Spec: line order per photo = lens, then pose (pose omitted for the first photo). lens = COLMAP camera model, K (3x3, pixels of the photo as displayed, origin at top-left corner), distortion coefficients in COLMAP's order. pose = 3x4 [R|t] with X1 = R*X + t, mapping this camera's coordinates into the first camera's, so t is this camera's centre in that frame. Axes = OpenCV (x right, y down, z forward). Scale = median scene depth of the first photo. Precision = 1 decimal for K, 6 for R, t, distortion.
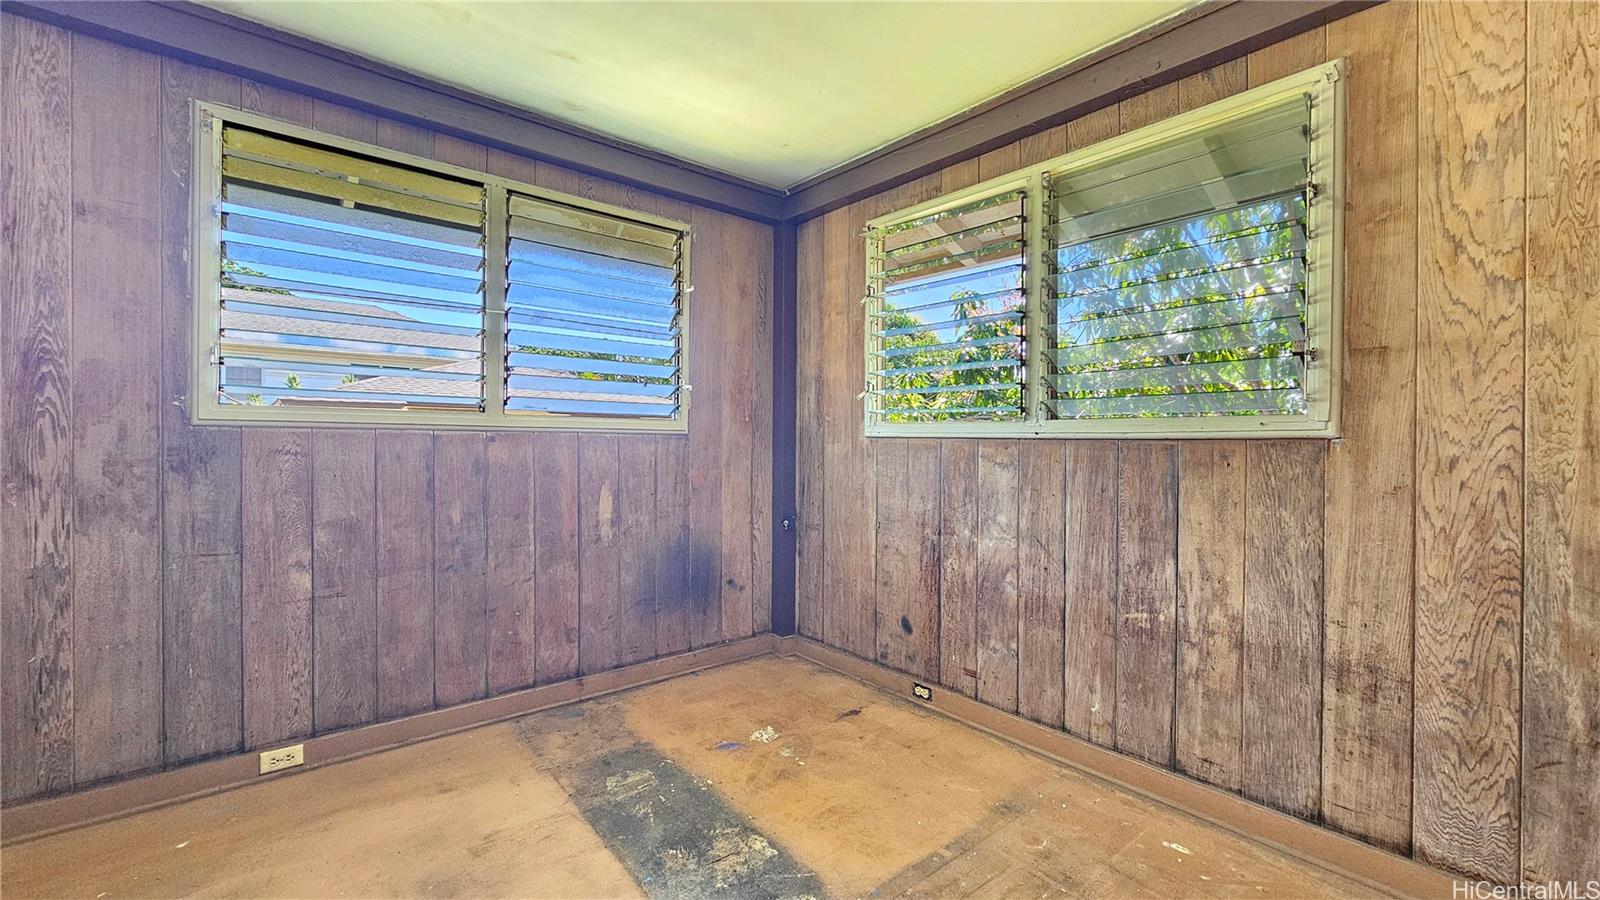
lens RADIAL K [[655.9, 0, 796.2], [0, 655.9, 444.4], [0, 0, 1]] dist [-0.000522, -0.000048]
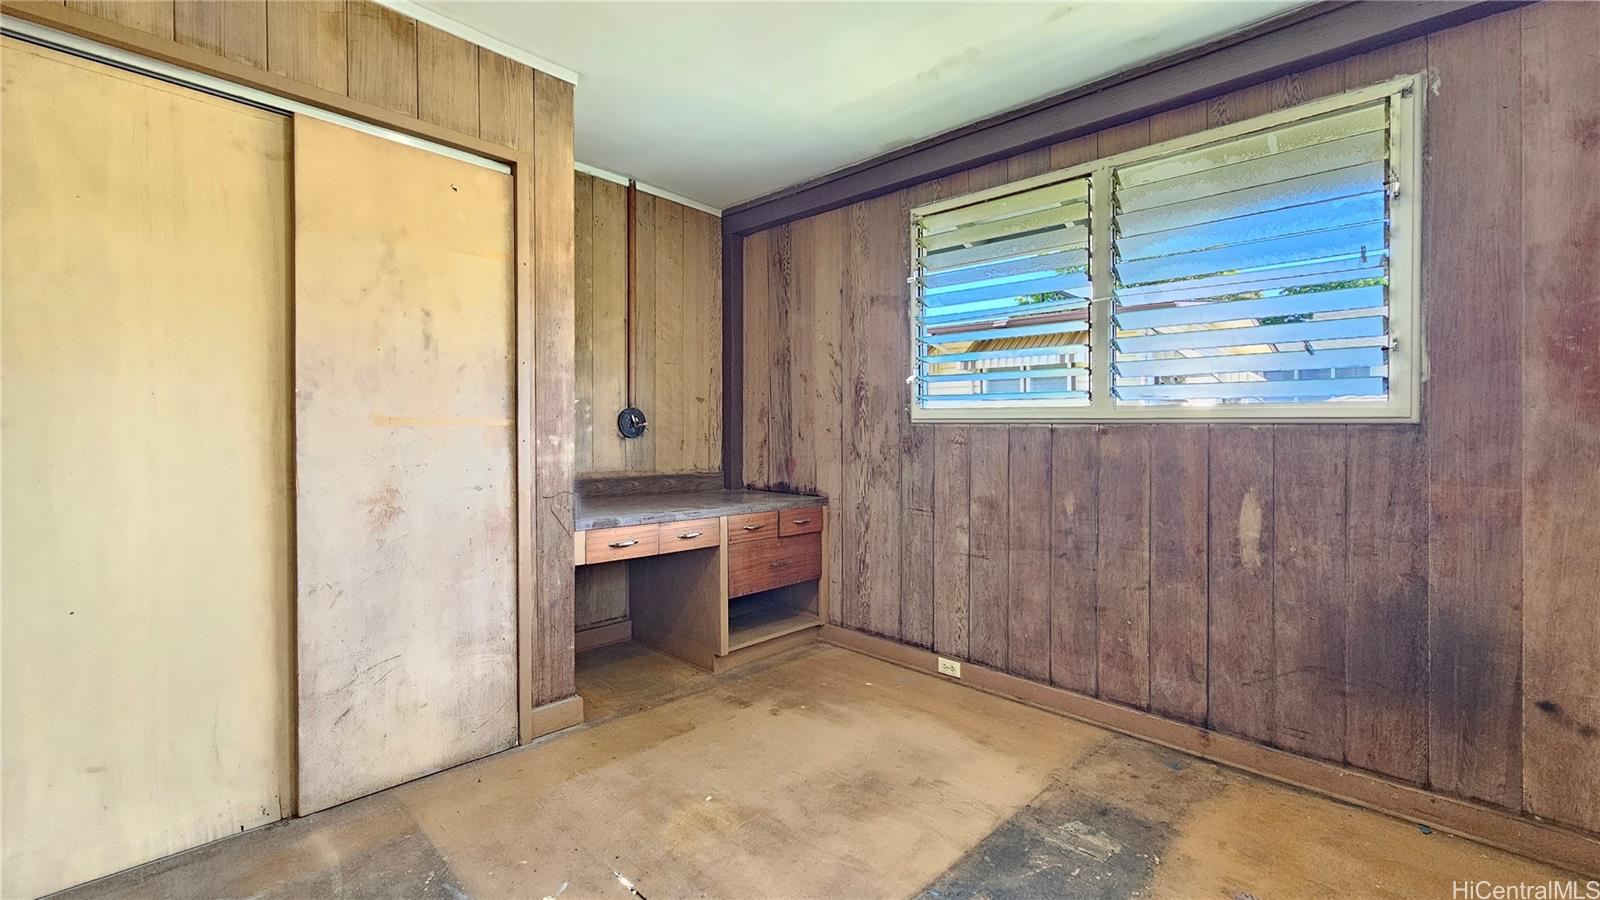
lens RADIAL K [[655.9, 0, 796.7], [0, 655.9, 441.8], [0, 0, 1]] dist [-0.000522, -0.000048]
pose [[0.109460, 0.007859, -0.993960, 0.460665], [-0.013625, 0.999887, 0.006405, 0.006325], [0.993898, 0.012841, 0.109555, 0.463065]]
